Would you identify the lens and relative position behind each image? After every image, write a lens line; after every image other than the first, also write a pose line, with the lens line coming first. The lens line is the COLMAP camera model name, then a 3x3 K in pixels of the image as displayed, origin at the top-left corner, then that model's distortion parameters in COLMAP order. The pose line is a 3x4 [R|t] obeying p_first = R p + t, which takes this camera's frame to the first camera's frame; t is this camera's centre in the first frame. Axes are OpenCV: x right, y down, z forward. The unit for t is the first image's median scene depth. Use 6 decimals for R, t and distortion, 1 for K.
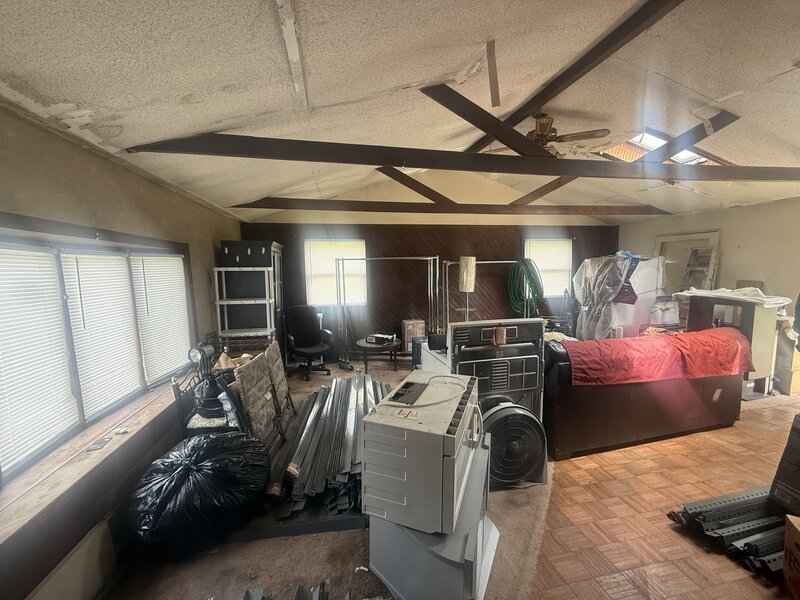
lens RADIAL K [[323.5, 0, 395.8], [0, 323.5, 299.6], [0, 0, 1]] dist [-0.000233, -0.000120]
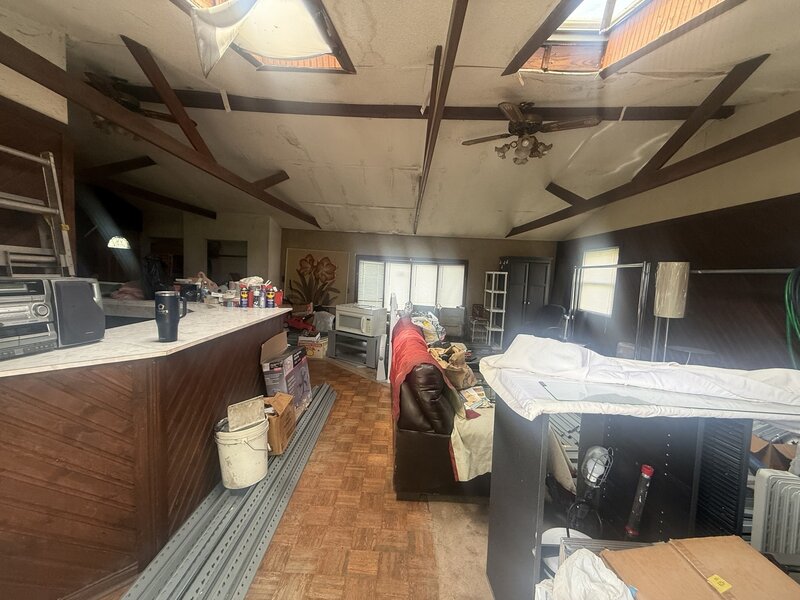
lens RADIAL K [[323.5, 0, 395.8], [0, 323.5, 299.6], [0, 0, 1]] dist [-0.000233, -0.000120]
pose [[-0.221498, 0.084179, -0.971521, 0.964634], [-0.134932, 0.984038, 0.116027, -0.059173], [0.965780, 0.156789, -0.206604, 0.616388]]
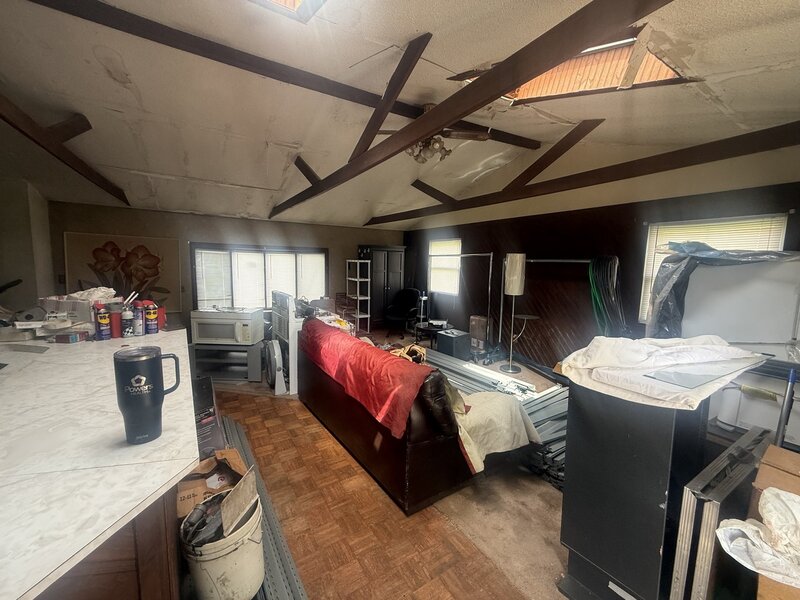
lens RADIAL K [[323.5, 0, 395.8], [0, 323.5, 299.6], [0, 0, 1]] dist [-0.000233, -0.000120]
pose [[0.361067, 0.132067, -0.923141, 0.908436], [-0.113576, 0.988779, 0.097034, -0.058400], [0.925598, 0.069811, 0.372015, 0.391506]]
